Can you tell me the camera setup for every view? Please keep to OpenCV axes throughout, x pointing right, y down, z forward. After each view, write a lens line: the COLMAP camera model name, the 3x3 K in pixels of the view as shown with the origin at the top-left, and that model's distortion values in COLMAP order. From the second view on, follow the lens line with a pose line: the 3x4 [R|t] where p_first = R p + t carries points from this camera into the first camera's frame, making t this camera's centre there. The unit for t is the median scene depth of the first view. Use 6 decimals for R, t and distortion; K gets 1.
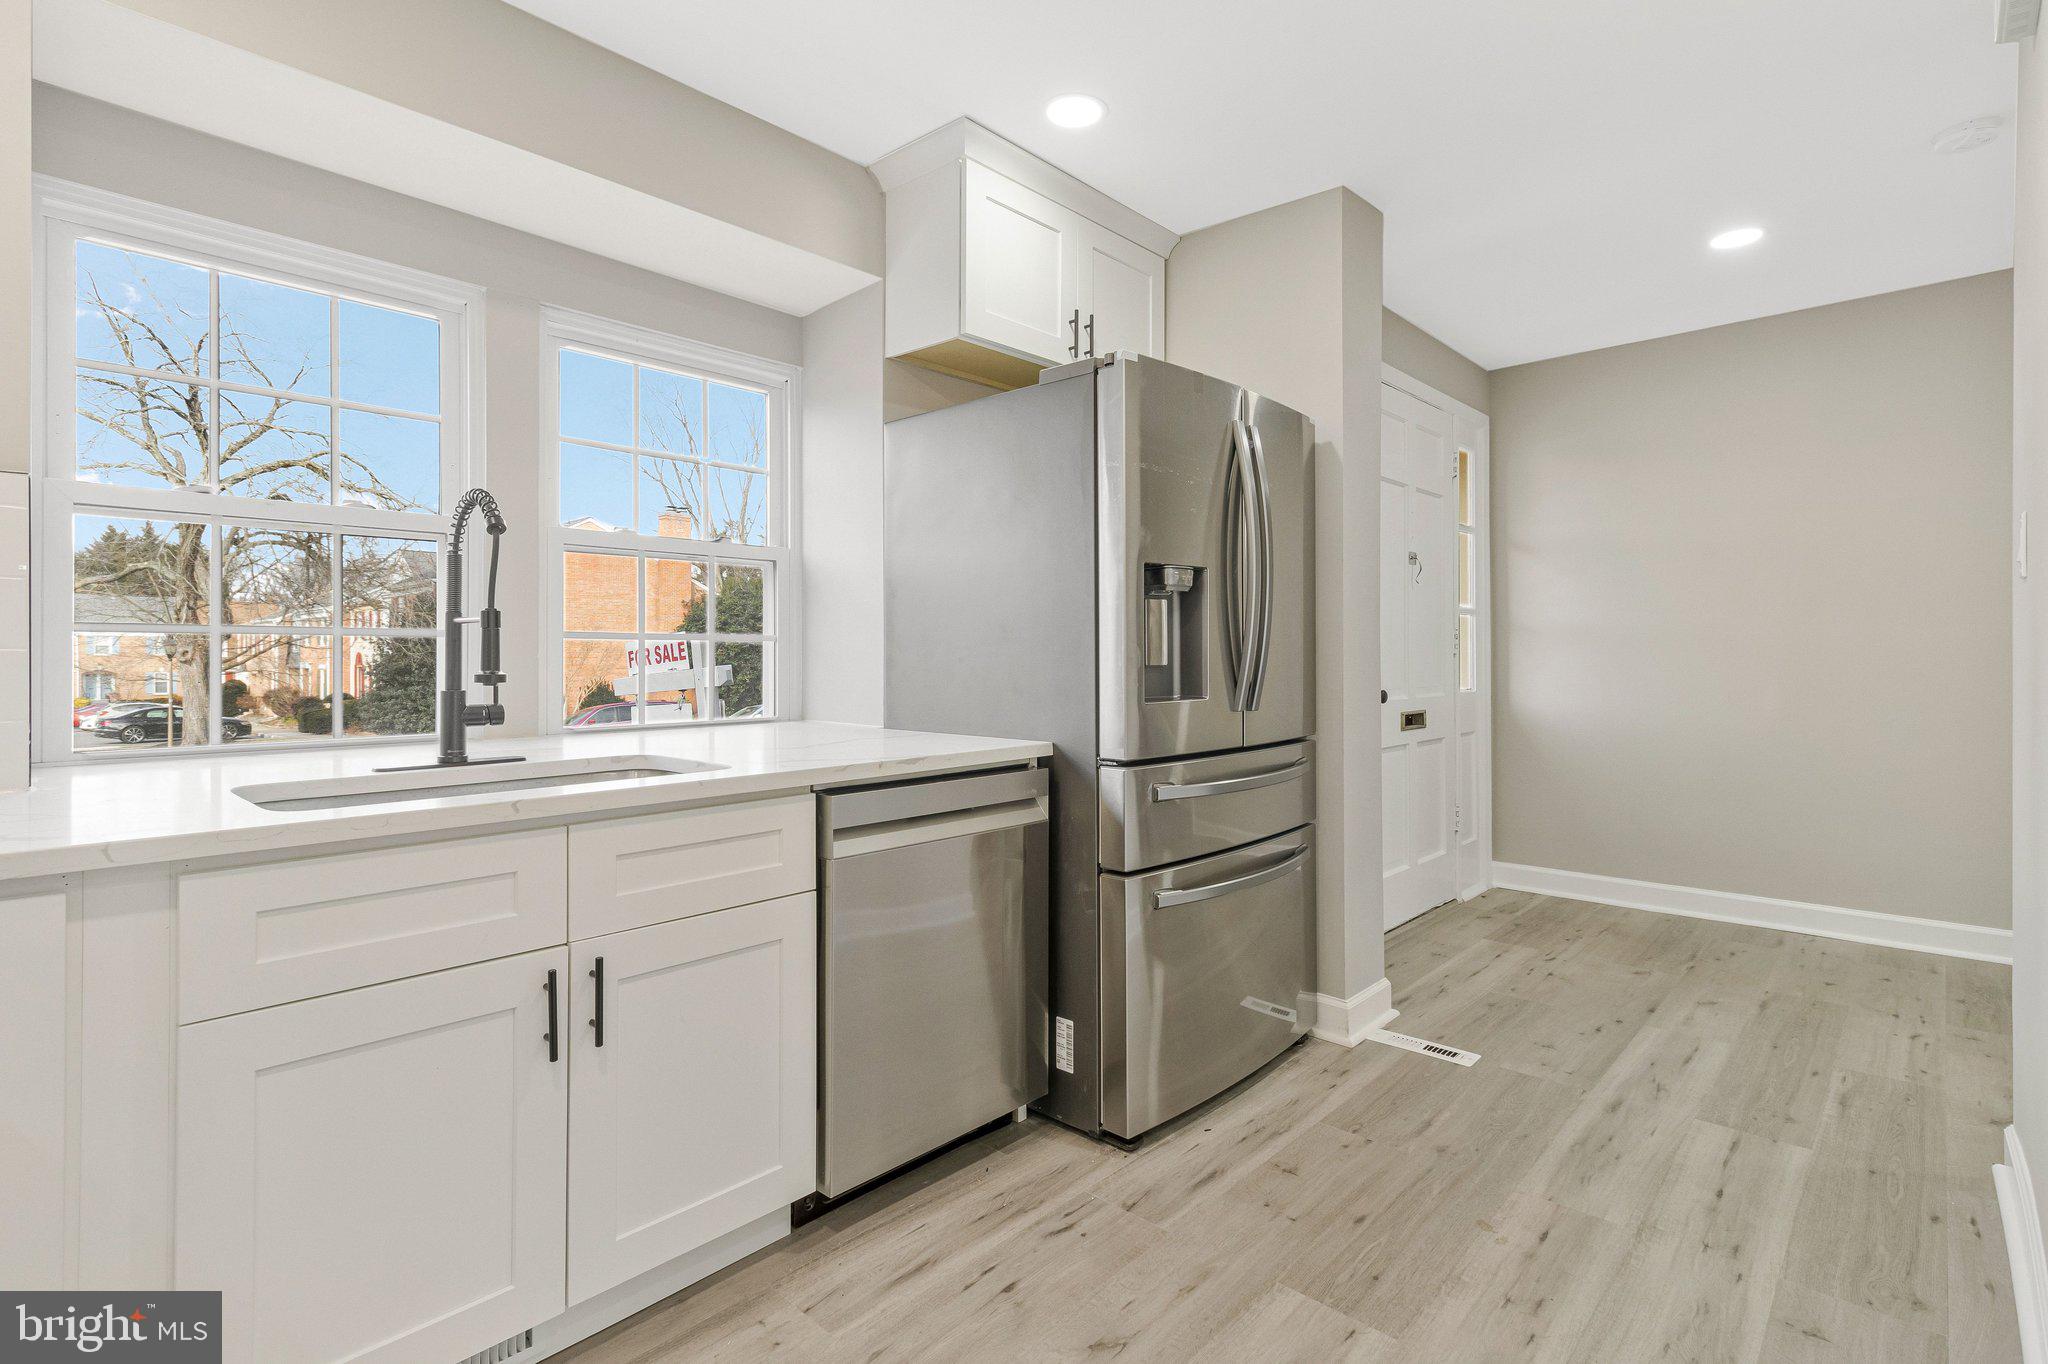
lens RADIAL K [[977.3, 0, 1044.5], [0, 977.3, 660.3], [0, 0, 1]] dist [0.002250, -0.001935]
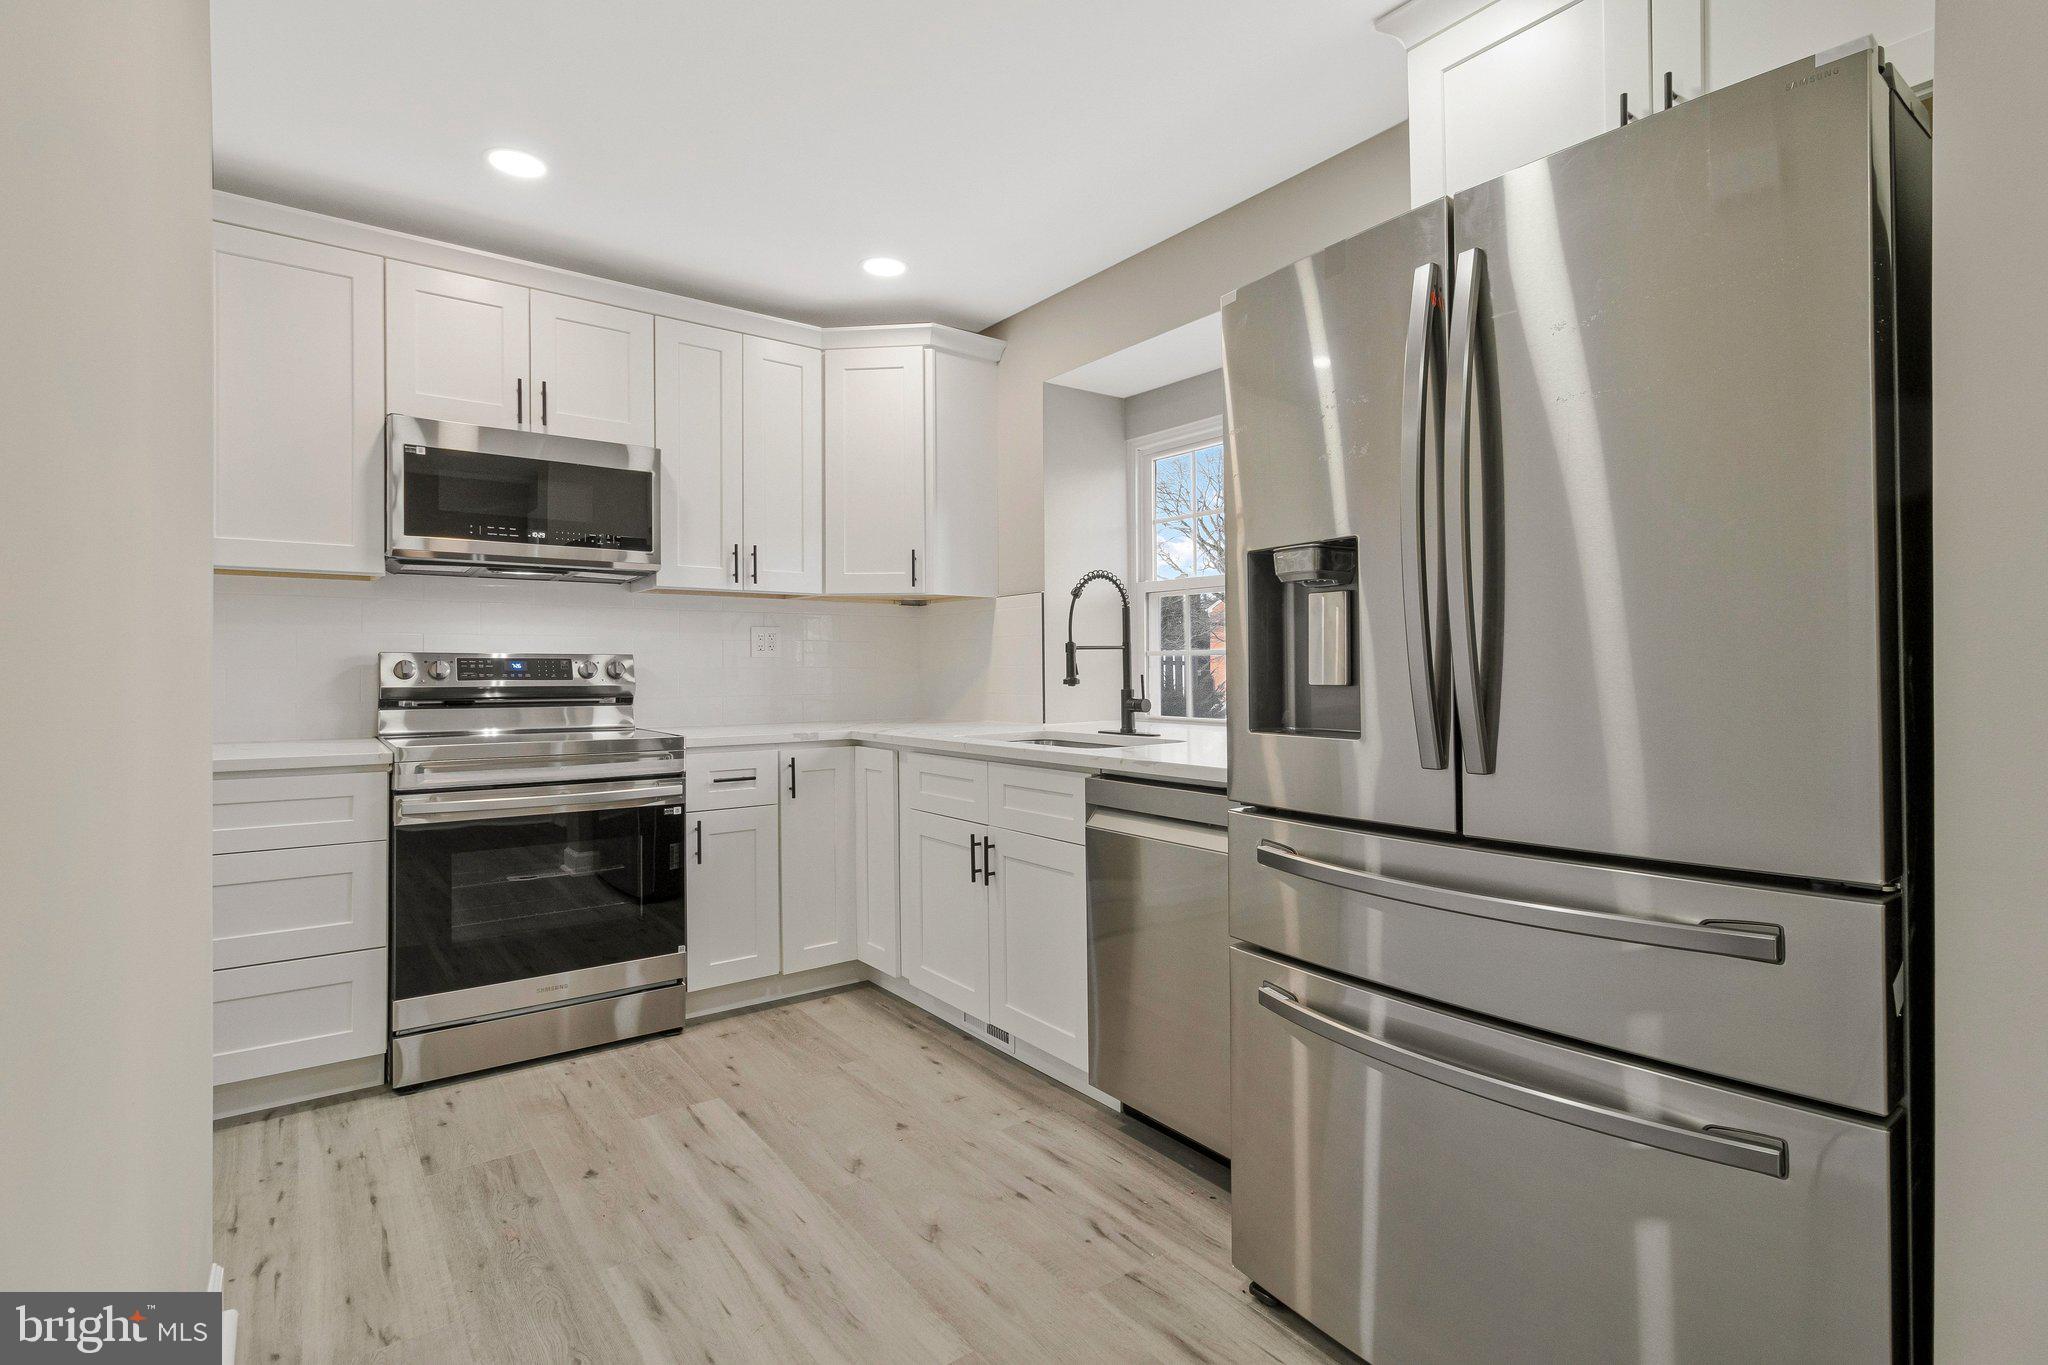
lens RADIAL K [[977.3, 0, 1040.7], [0, 977.3, 670.1], [0, 0, 1]] dist [0.002250, -0.001935]
pose [[-0.170841, 0.007354, -0.985271, 0.935494], [0.001227, 0.999973, 0.007251, -0.011487], [0.985298, 0.000029, -0.170846, 1.007868]]
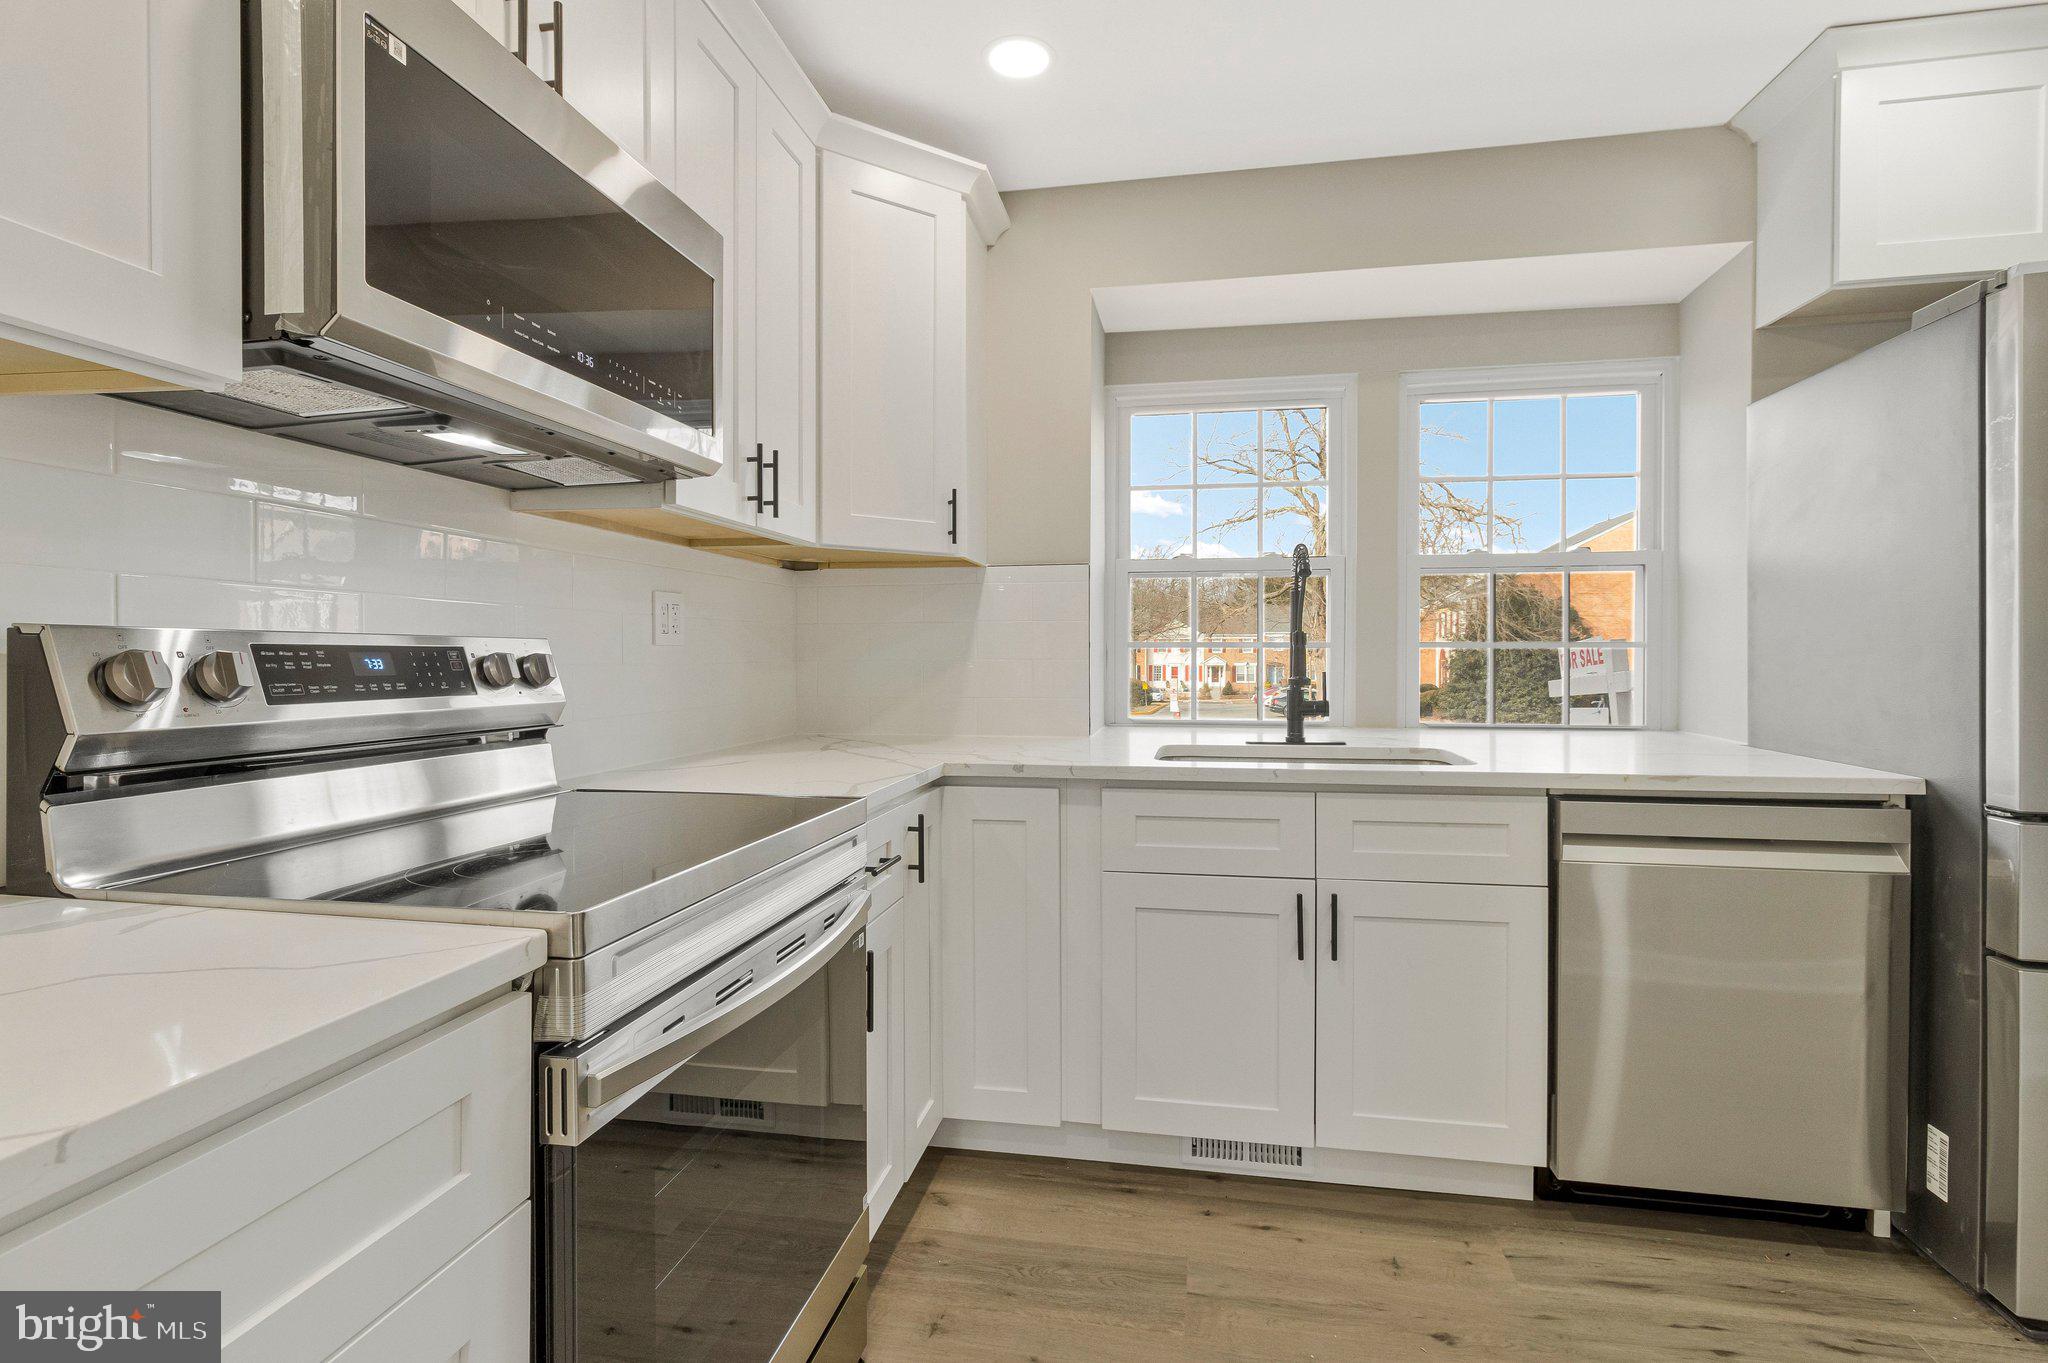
lens RADIAL K [[977.3, 0, 1031.9], [0, 977.3, 664.0], [0, 0, 1]] dist [0.002250, -0.001935]
pose [[0.528974, 0.010478, -0.848573, 0.325148], [-0.003330, 0.999942, 0.010271, -0.016093], [0.848631, -0.002608, 0.528978, -0.039011]]
